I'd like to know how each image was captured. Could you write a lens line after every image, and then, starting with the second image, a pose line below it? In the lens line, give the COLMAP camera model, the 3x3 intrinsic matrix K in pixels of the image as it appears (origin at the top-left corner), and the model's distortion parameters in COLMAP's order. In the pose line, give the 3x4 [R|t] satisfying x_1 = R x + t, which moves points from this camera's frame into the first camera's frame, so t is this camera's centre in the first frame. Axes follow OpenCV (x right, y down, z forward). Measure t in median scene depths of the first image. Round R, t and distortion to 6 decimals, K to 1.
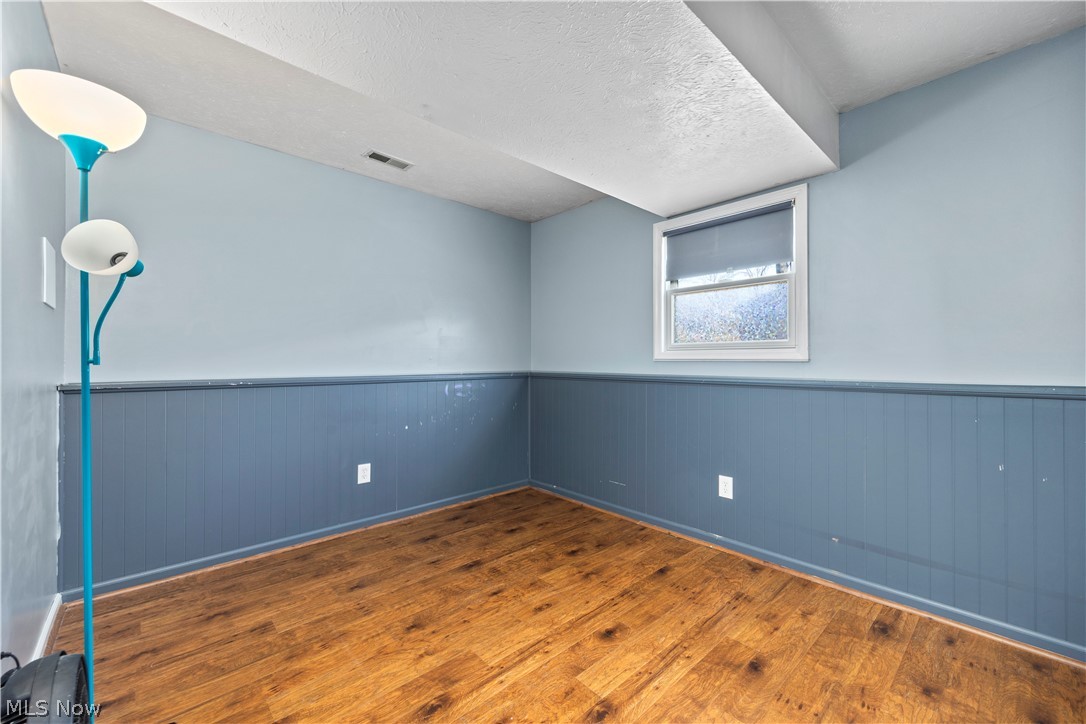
lens RADIAL K [[442.9, 0, 542.3], [0, 442.9, 365.9], [0, 0, 1]] dist [0.004839, 0.000036]
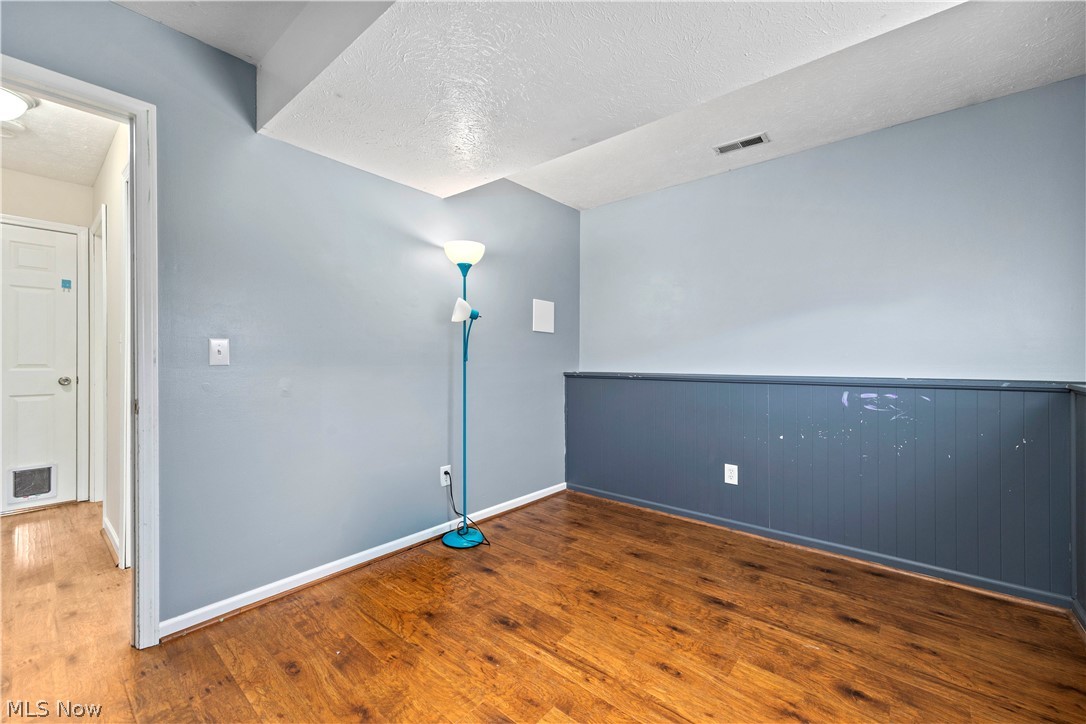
lens RADIAL K [[442.9, 0, 542.3], [0, 442.9, 365.9], [0, 0, 1]] dist [0.004839, 0.000036]
pose [[0.110498, 0.014354, -0.993773, 0.622755], [-0.012233, 0.999840, 0.013082, -0.005944], [0.993801, 0.010711, 0.110656, 0.558265]]
